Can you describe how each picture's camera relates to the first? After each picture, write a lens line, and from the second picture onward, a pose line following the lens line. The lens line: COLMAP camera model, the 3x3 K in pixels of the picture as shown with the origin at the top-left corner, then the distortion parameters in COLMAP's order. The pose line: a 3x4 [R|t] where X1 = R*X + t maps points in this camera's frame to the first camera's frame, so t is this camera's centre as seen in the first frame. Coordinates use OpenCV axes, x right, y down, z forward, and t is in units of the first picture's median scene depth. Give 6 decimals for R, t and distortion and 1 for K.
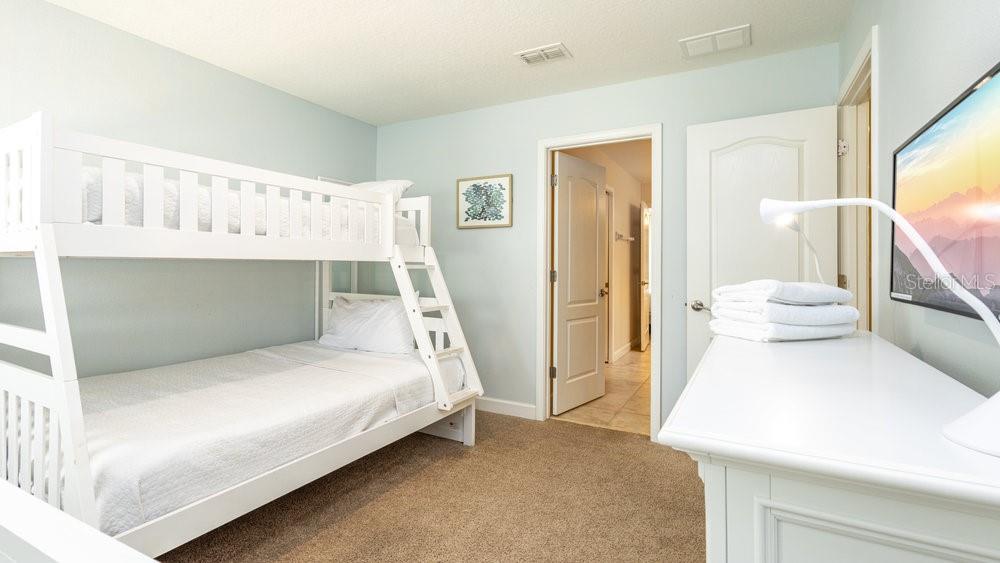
lens RADIAL K [[440.6, 0, 495.9], [0, 440.6, 271.2], [0, 0, 1]] dist [-0.008985, 0.000198]
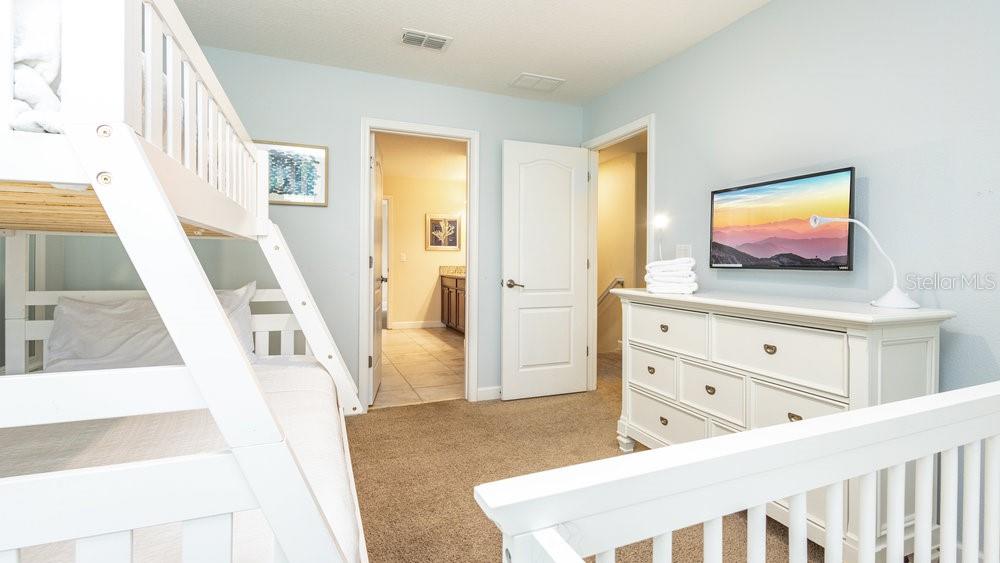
lens RADIAL K [[440.6, 0, 497.8], [0, 440.6, 272.2], [0, 0, 1]] dist [-0.008985, 0.000198]
pose [[0.647380, -0.021501, 0.761864, -0.487540], [0.004723, 0.999696, 0.024199, 0.013218], [-0.762153, -0.012067, 0.647284, 0.187390]]
